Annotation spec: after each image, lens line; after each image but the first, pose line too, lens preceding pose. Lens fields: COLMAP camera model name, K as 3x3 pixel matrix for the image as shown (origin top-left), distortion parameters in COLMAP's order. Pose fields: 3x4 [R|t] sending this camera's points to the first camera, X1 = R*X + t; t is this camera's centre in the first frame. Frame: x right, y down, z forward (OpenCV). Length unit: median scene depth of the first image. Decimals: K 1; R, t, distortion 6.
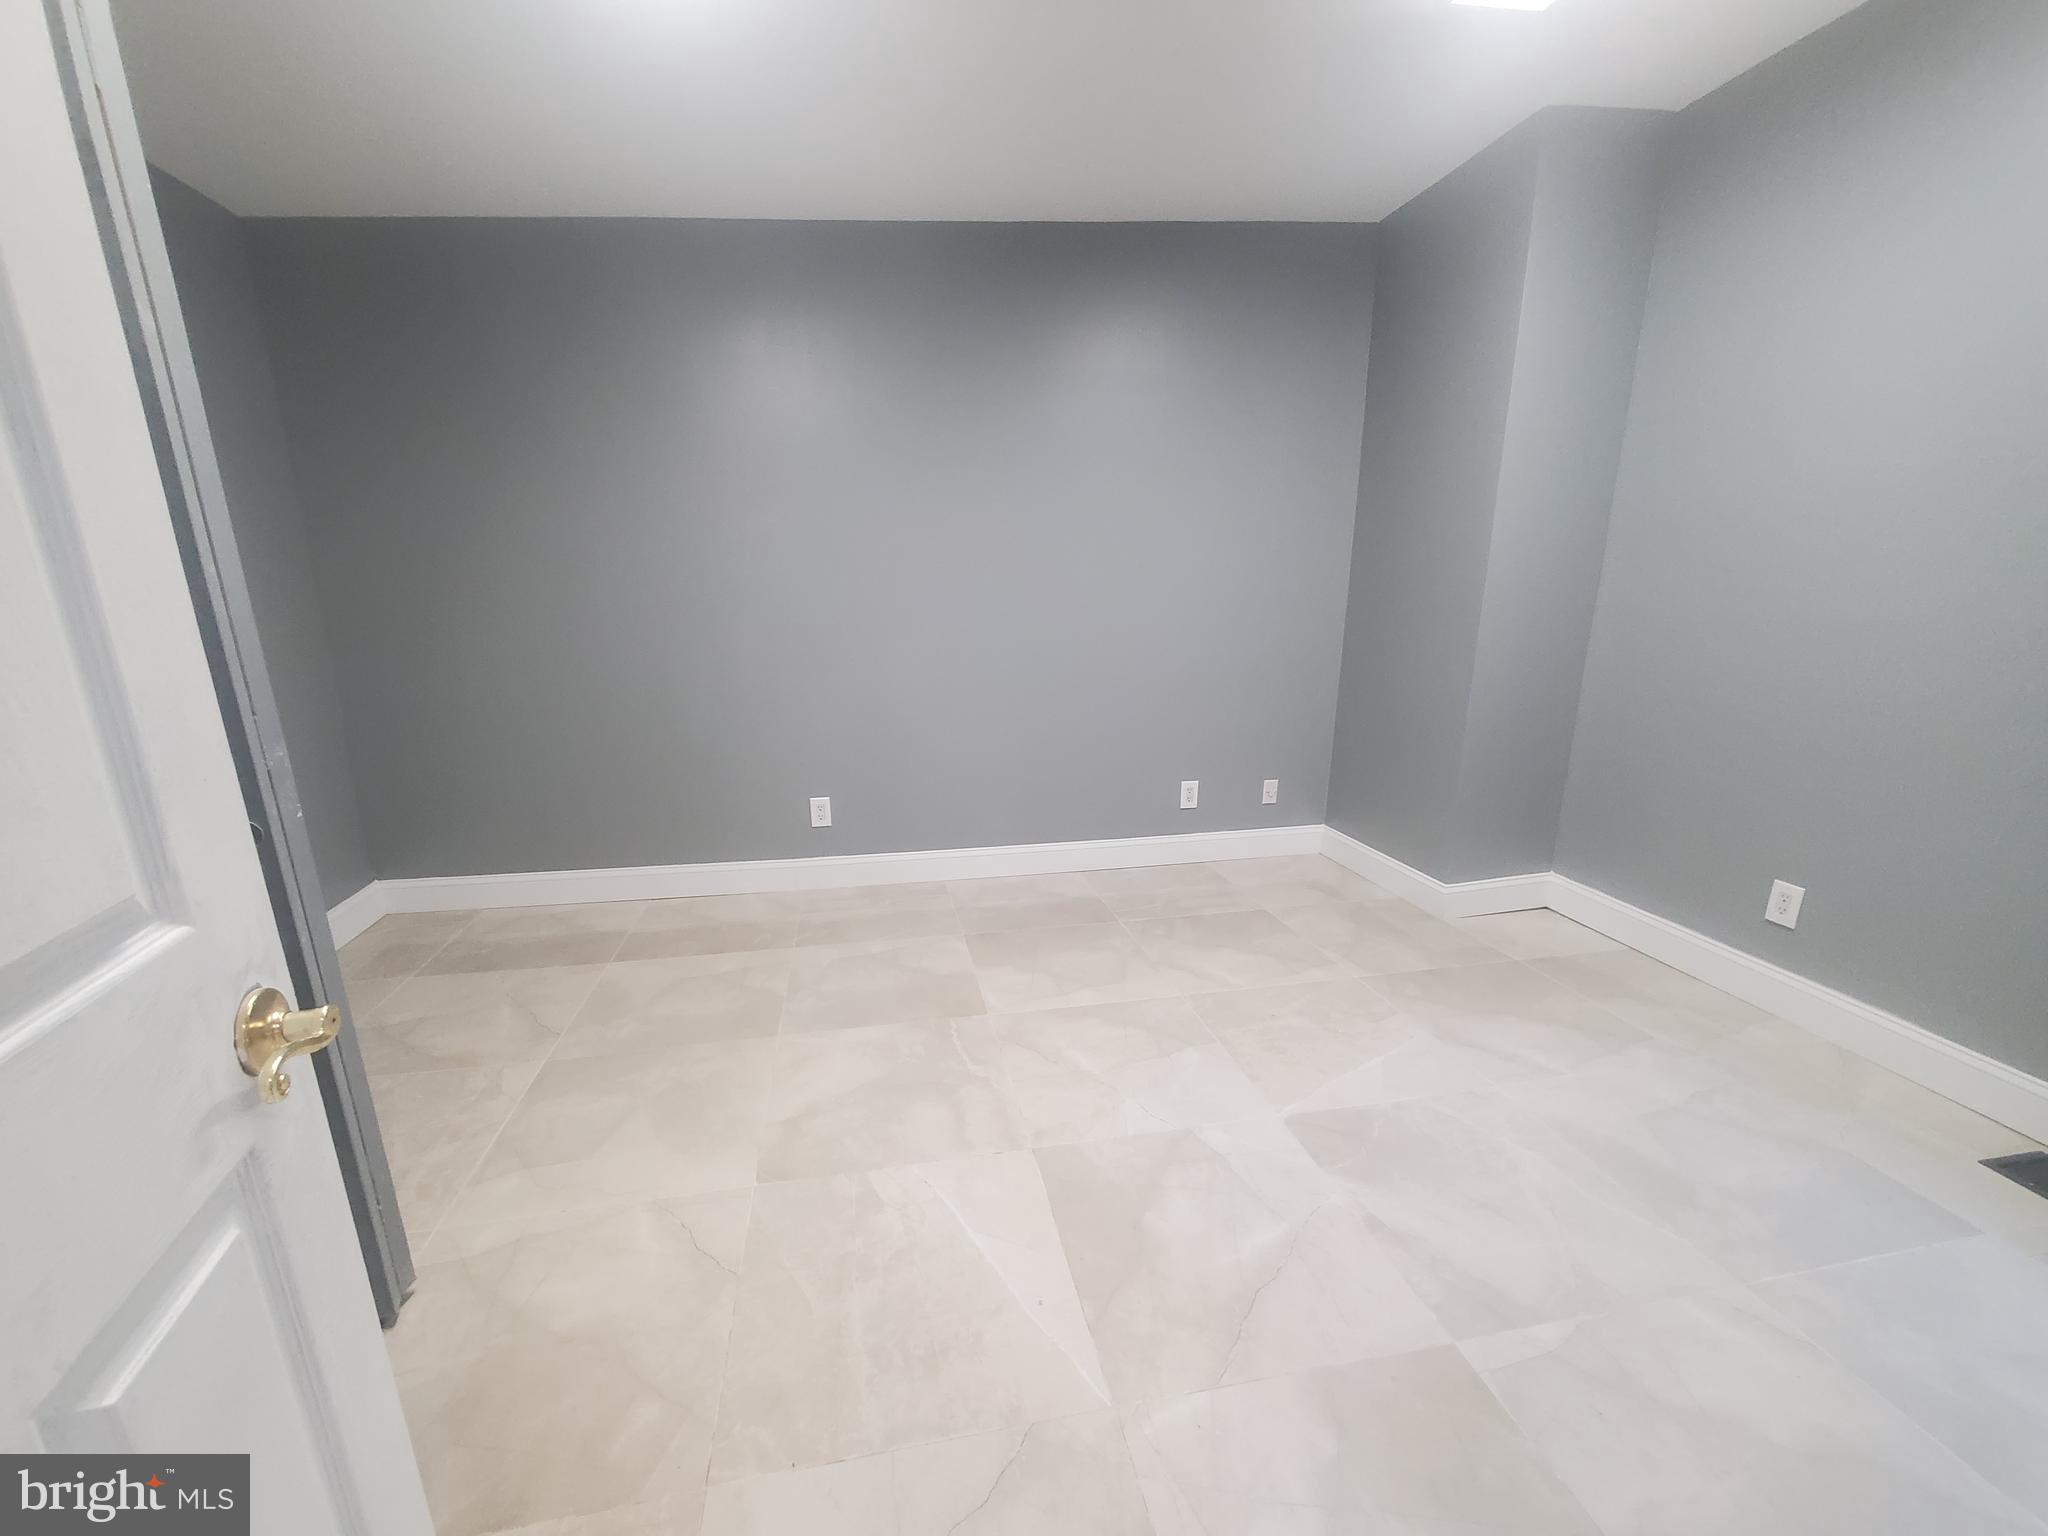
lens RADIAL K [[815.1, 0, 1020.8], [0, 815.1, 786.5], [0, 0, 1]] dist [-0.001446, -0.000318]
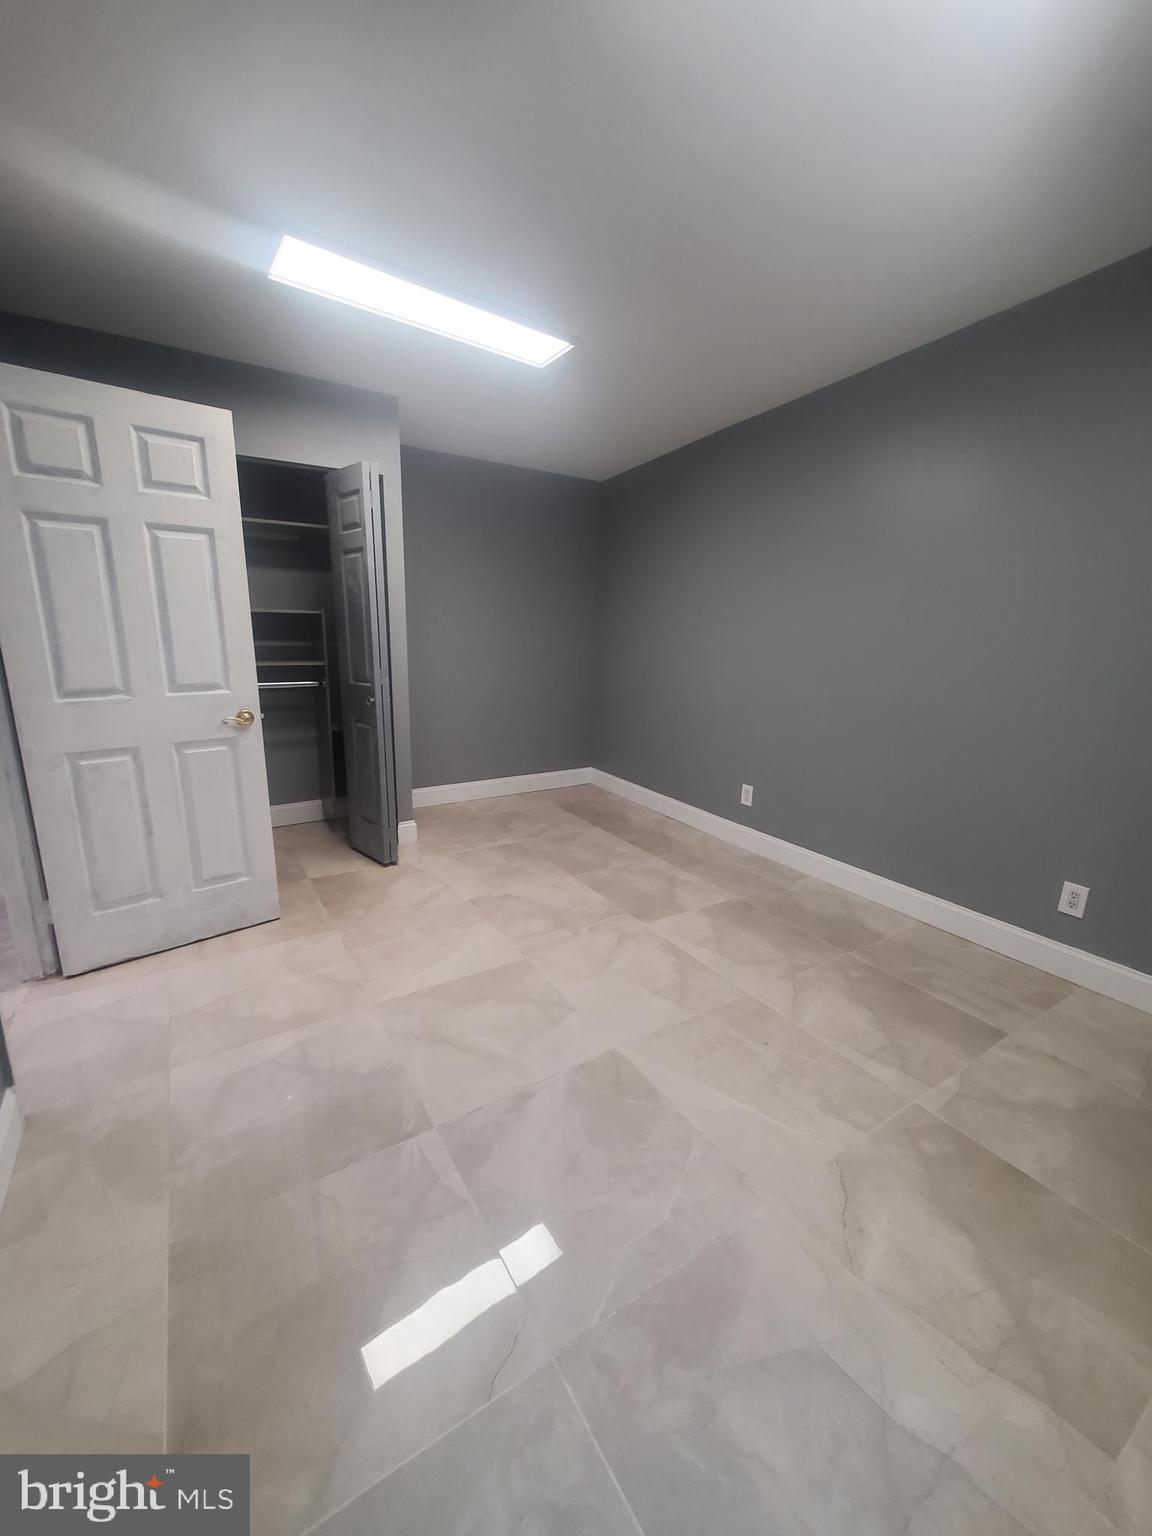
lens RADIAL K [[611.3, 0, 553.0], [0, 611.3, 764.3], [0, 0, 1]] dist [-0.001446, -0.000318]
pose [[0.340017, 0.216793, -0.915090, 0.964505], [-0.253353, 0.958206, 0.132870, -0.121264], [0.905649, 0.186663, 0.380731, 0.399588]]
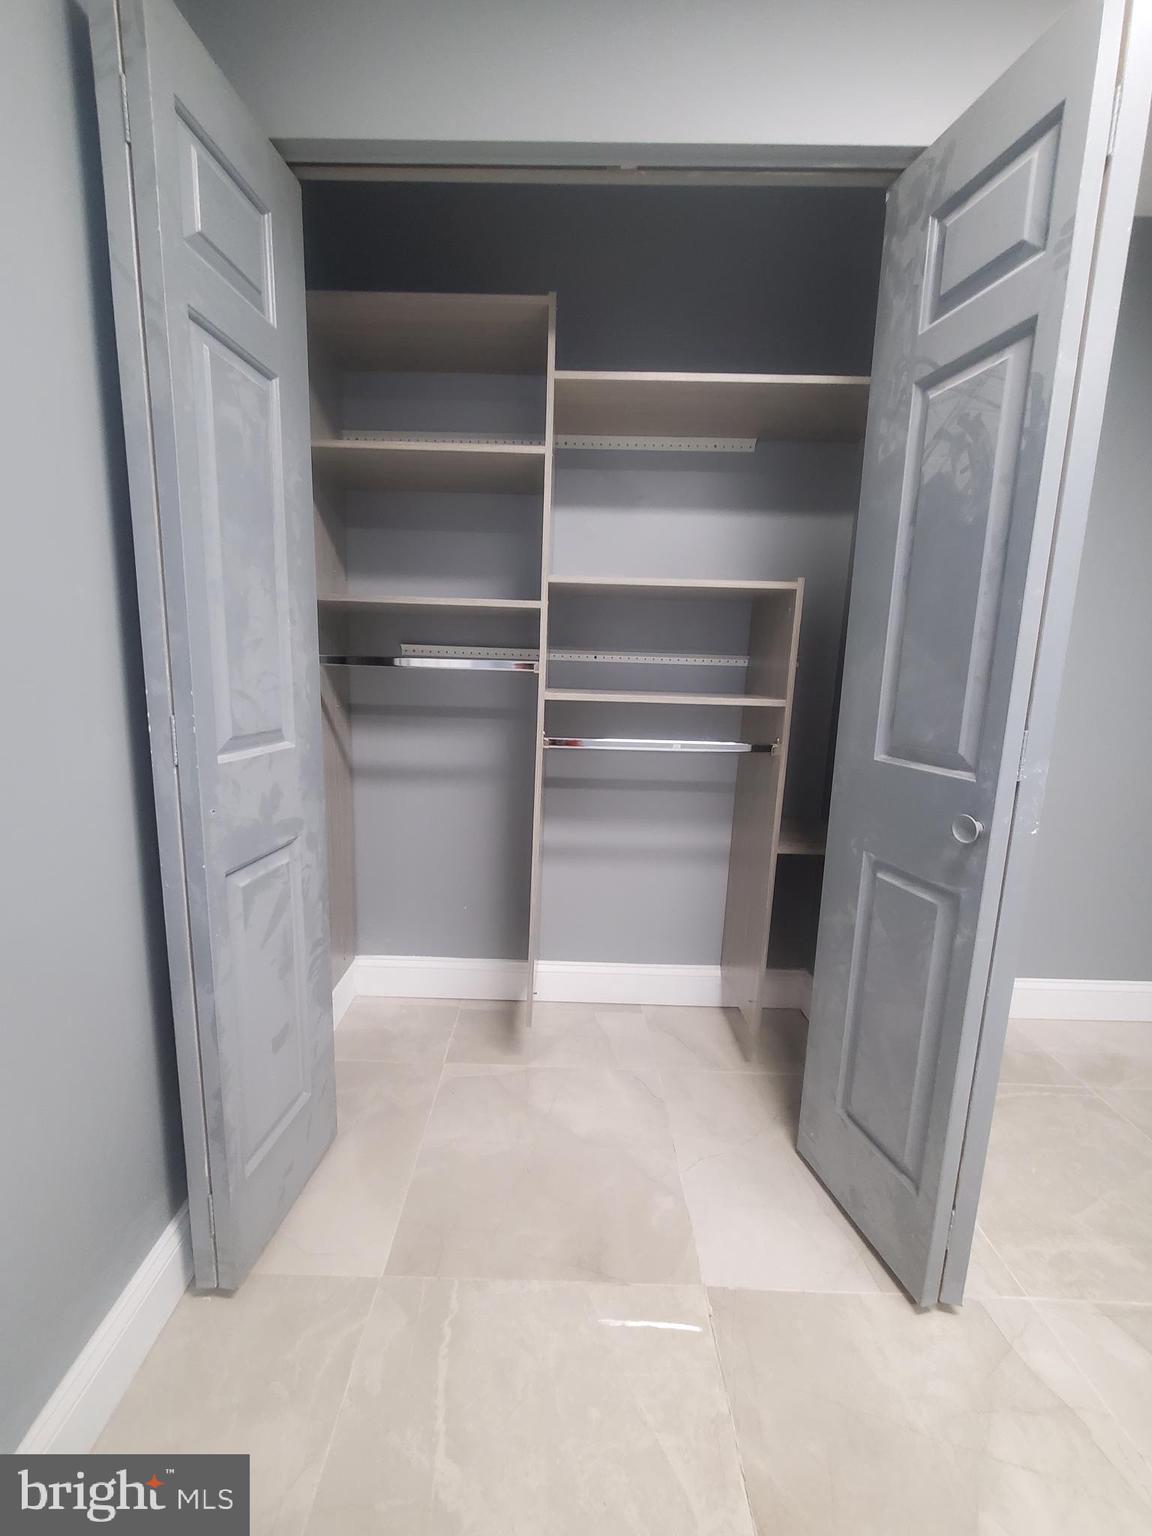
lens RADIAL K [[611.3, 0, 553.0], [0, 611.3, 764.3], [0, 0, 1]] dist [-0.001446, -0.000318]
pose [[-0.224770, 0.158619, -0.961415, -0.015028], [-0.270927, 0.937584, 0.218027, -0.025684], [0.935990, 0.309479, -0.167766, 0.307651]]
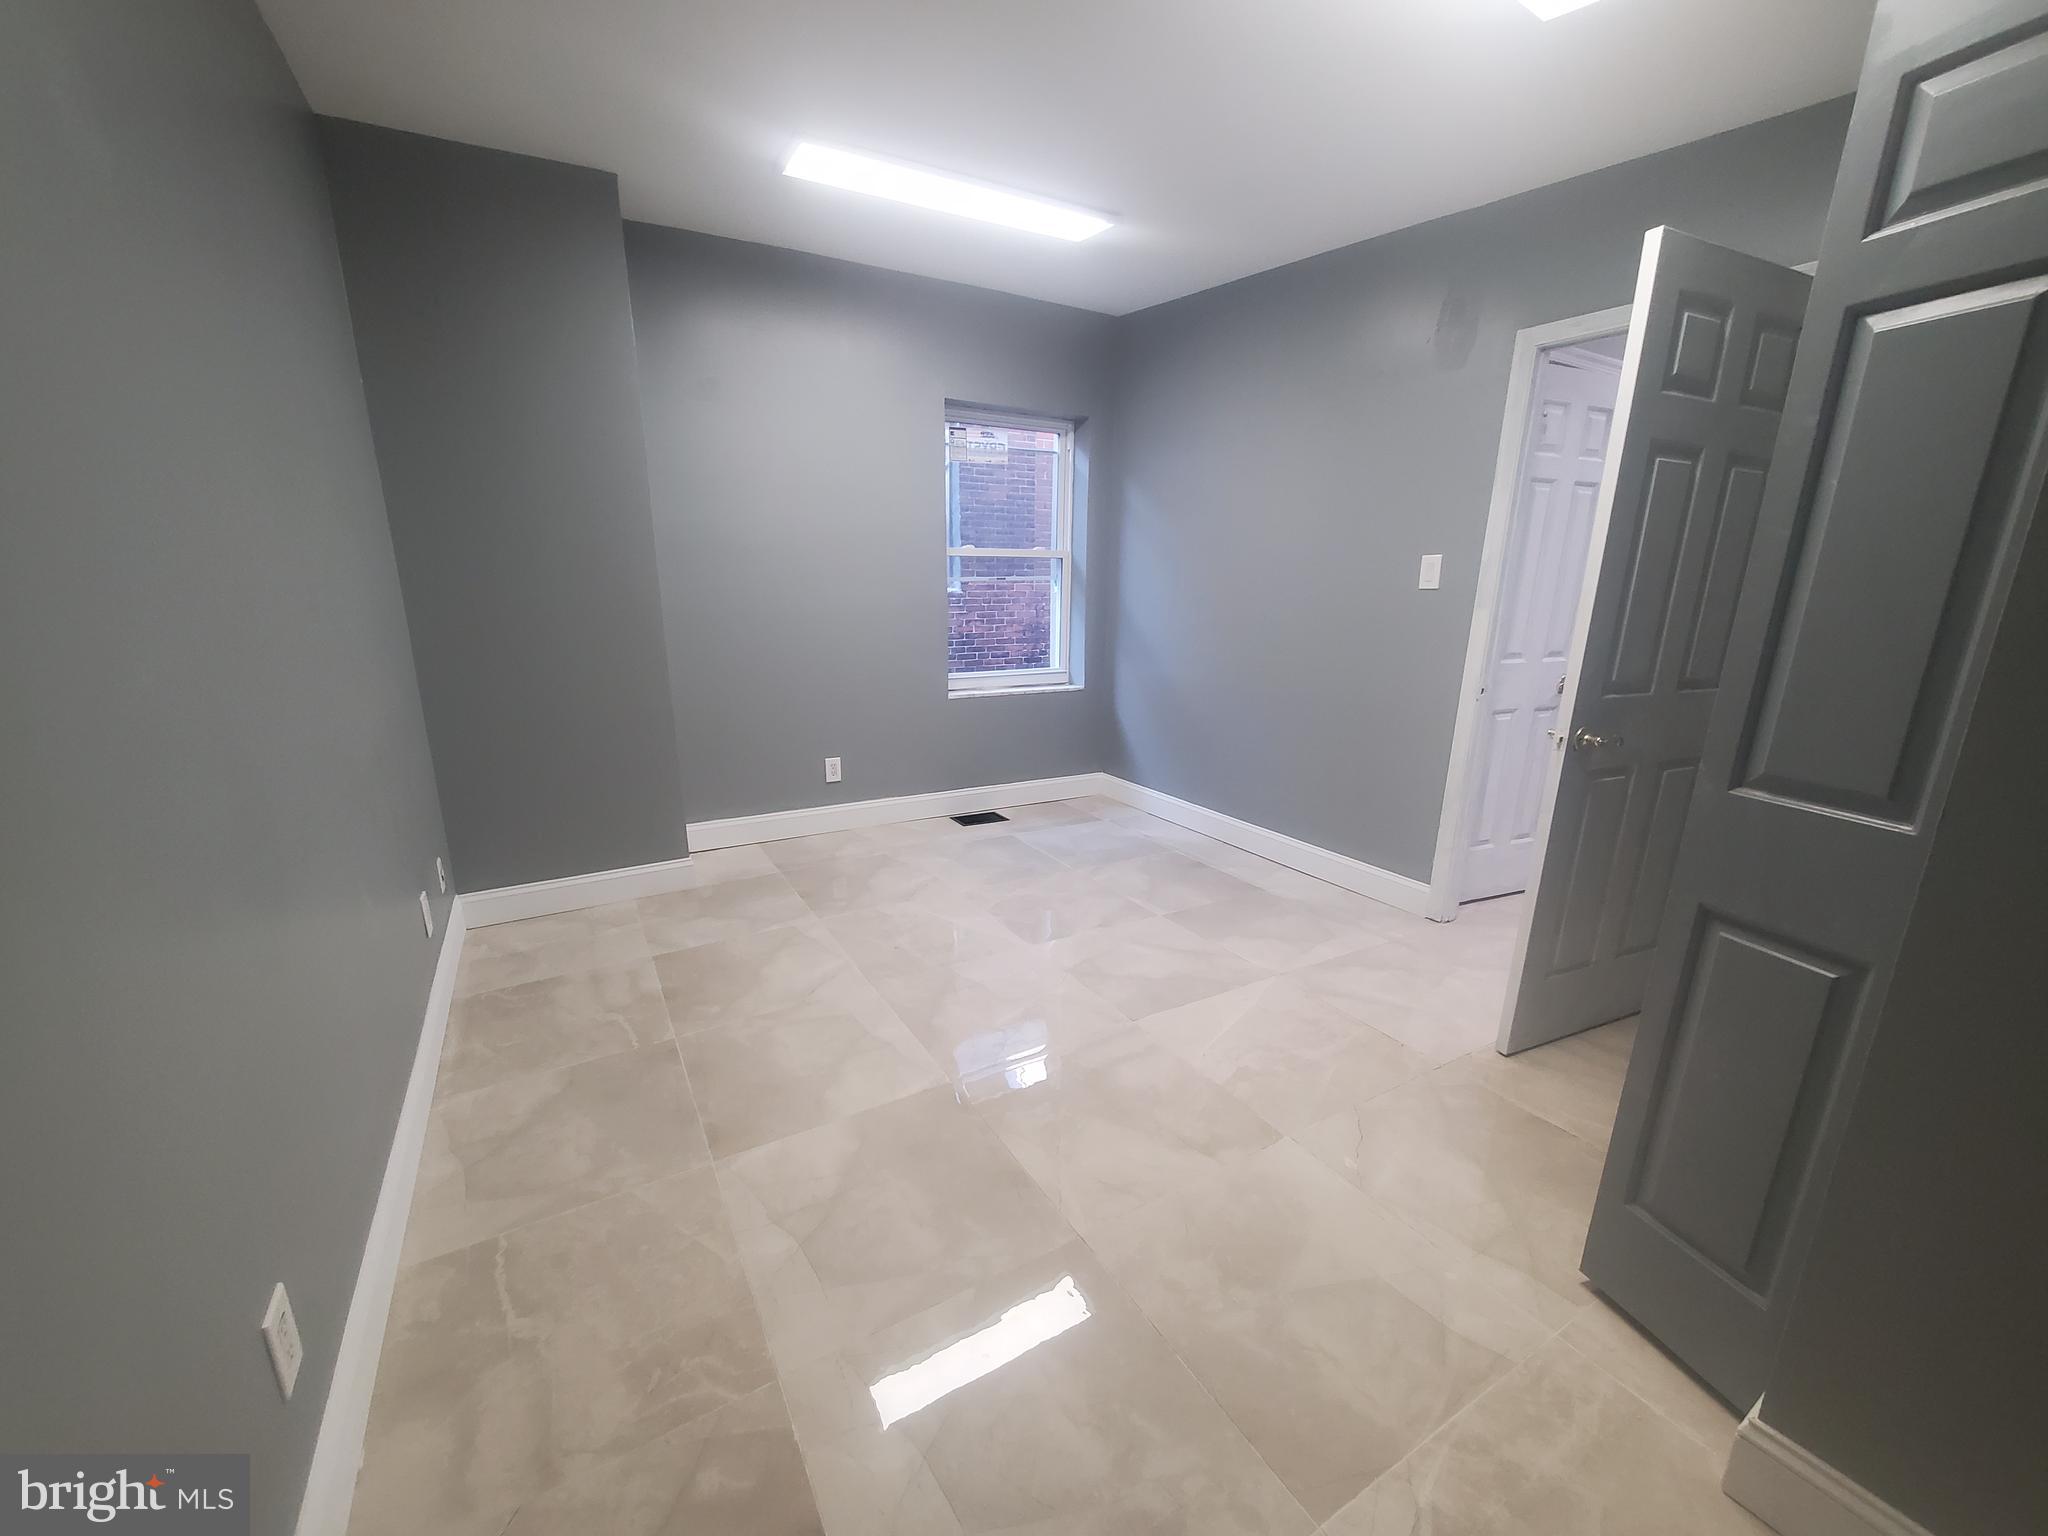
lens RADIAL K [[815.1, 0, 1020.8], [0, 815.1, 786.5], [0, 0, 1]] dist [-0.001446, -0.000318]
pose [[-0.320940, -0.233339, 0.917905, -0.887628], [0.229045, 0.921284, 0.314282, -0.307599], [-0.918986, 0.311108, -0.242232, 1.151744]]
